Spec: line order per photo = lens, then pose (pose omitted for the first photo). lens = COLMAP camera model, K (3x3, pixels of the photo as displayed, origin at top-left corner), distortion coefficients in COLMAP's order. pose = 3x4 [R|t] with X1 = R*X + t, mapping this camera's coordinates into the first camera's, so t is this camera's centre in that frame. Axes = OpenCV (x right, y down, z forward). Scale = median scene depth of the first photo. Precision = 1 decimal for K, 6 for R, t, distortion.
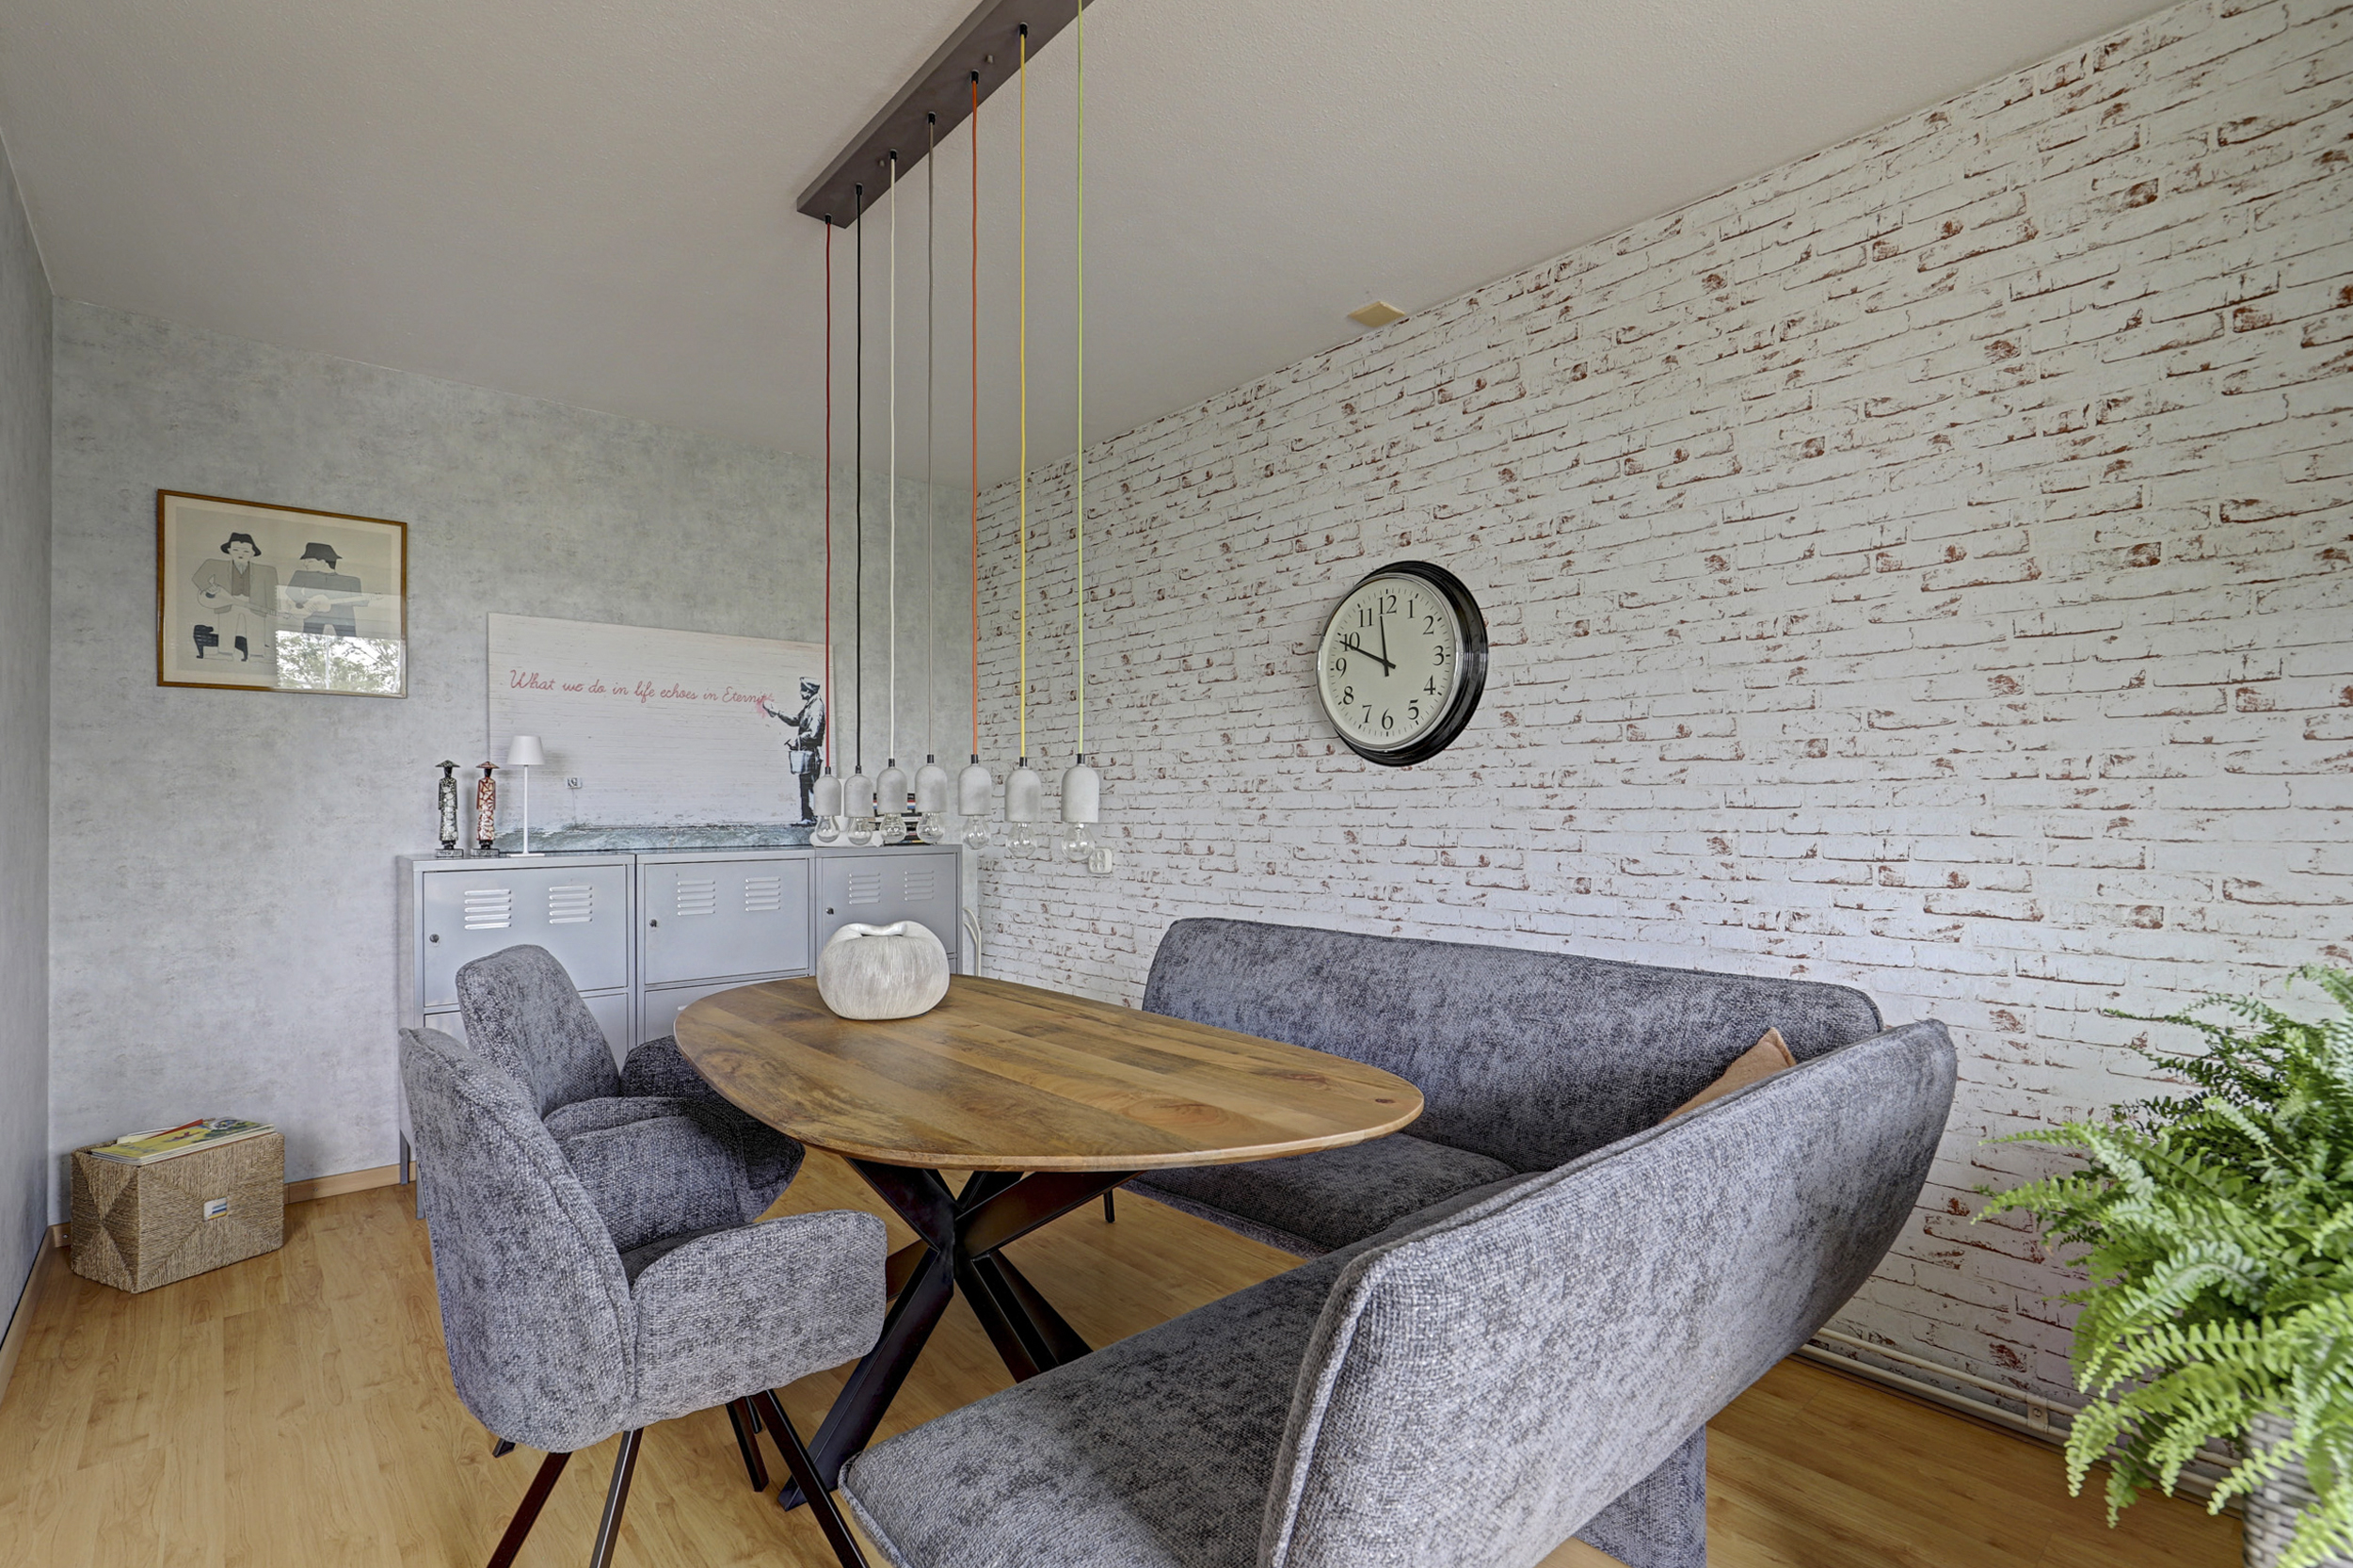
lens RADIAL K [[1096.3, 0, 1165.0], [0, 1096.3, 818.8], [0, 0, 1]] dist [-0.028170, 0.004156]
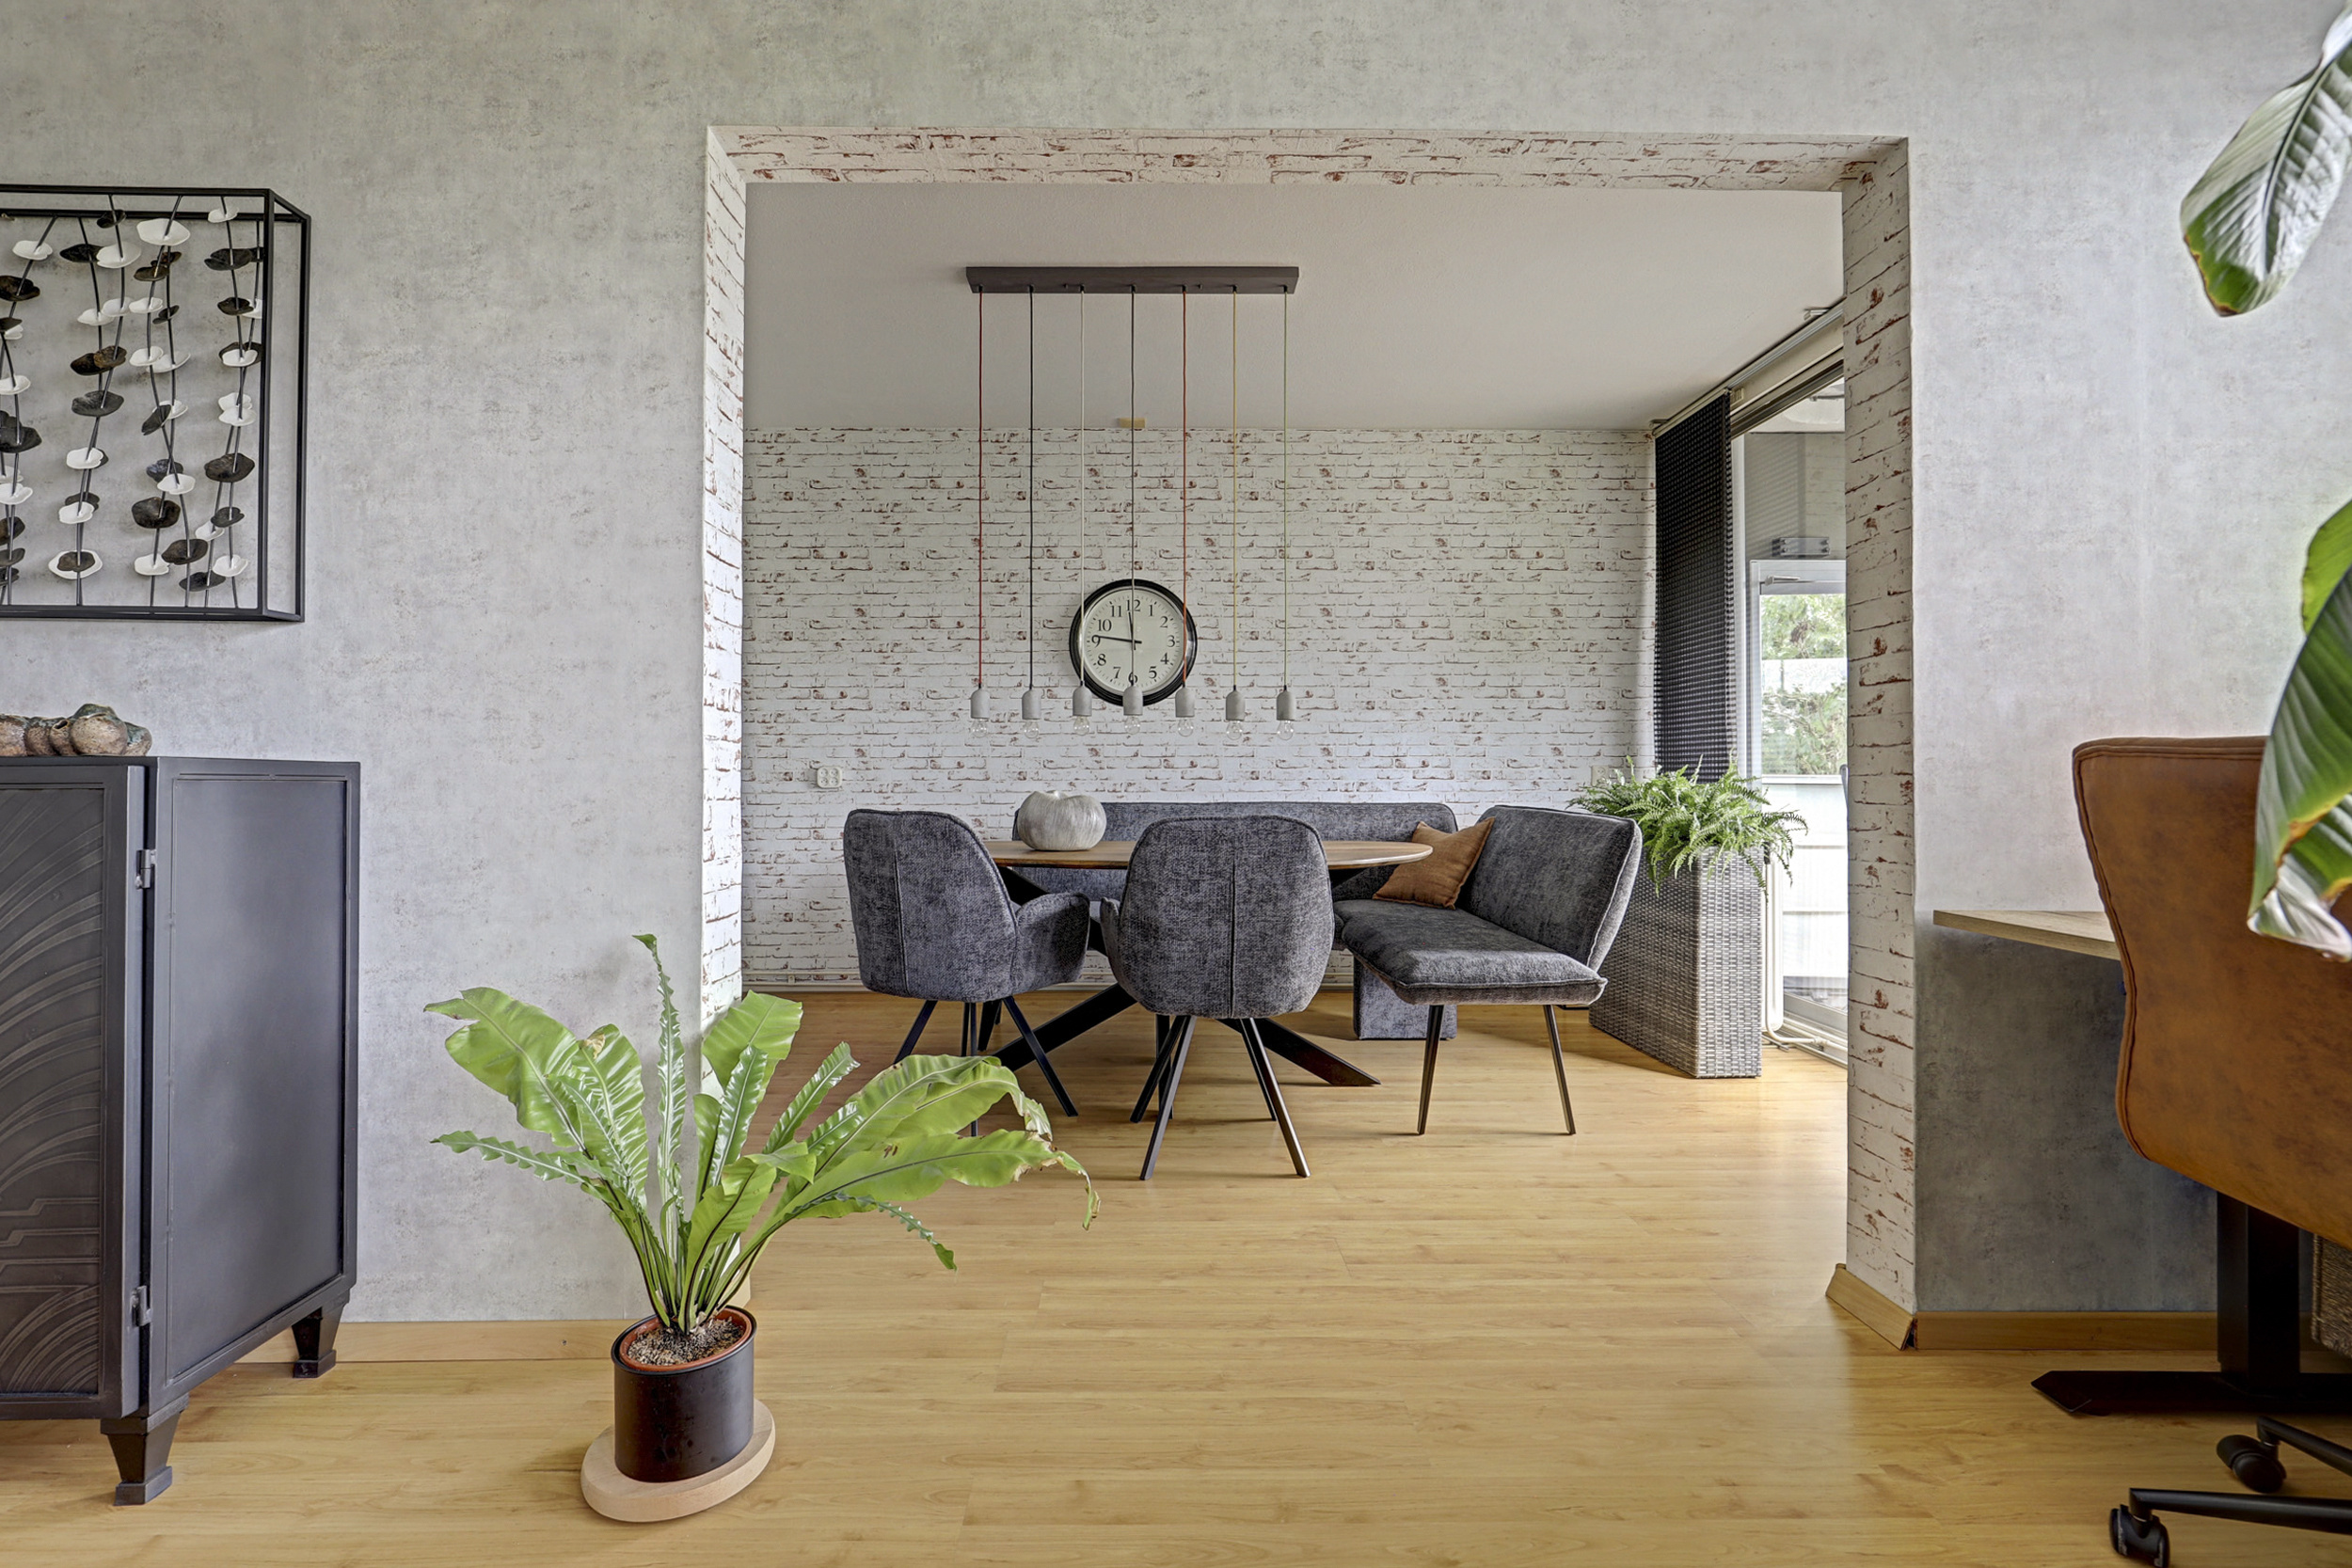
lens RADIAL K [[1095.7, 0, 1159.8], [0, 1095.7, 766.3], [0, 0, 1]] dist [-0.028170, 0.004156]
pose [[0.636940, 0.008392, 0.770867, -1.018044], [0.009497, 0.999779, -0.018730, 0.070624], [-0.770855, 0.019251, 0.636720, -0.042112]]
